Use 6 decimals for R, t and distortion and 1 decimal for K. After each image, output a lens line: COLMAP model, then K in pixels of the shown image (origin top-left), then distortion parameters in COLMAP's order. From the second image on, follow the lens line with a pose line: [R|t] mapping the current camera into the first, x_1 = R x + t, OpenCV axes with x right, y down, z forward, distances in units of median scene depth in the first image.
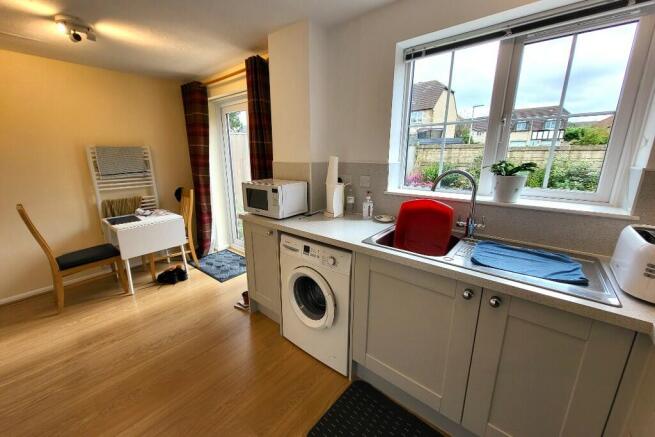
lens RADIAL K [[257.0, 0, 317.9], [0, 257.0, 214.7], [0, 0, 1]] dist [0.003875, -0.000069]
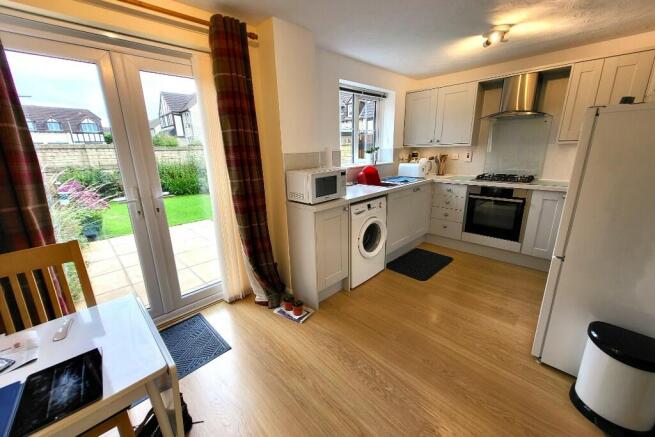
lens RADIAL K [[257.0, 0, 317.9], [0, 257.0, 214.7], [0, 0, 1]] dist [0.003875, -0.000069]
pose [[0.106430, -0.246895, 0.963180, -1.356374], [0.257770, 0.942416, 0.213090, -0.193121], [-0.960327, 0.225600, 0.163944, 0.923893]]
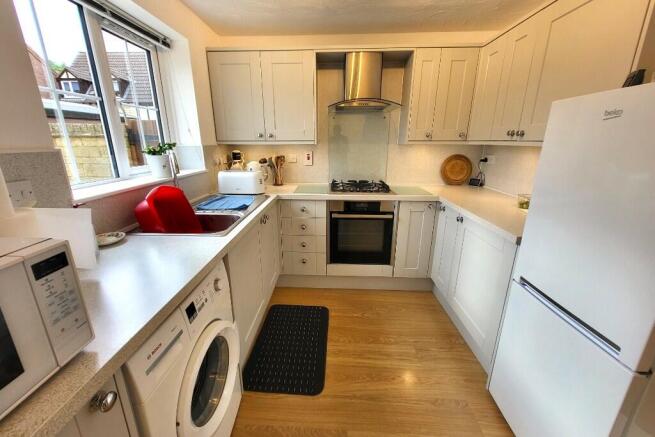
lens RADIAL K [[257.0, 0, 317.9], [0, 257.0, 214.7], [0, 0, 1]] dist [0.003875, -0.000069]
pose [[-0.606915, -0.215337, 0.765039, -0.502231], [0.188573, 0.896091, 0.401821, -0.187556], [-0.772072, 0.388137, -0.503244, 0.867104]]
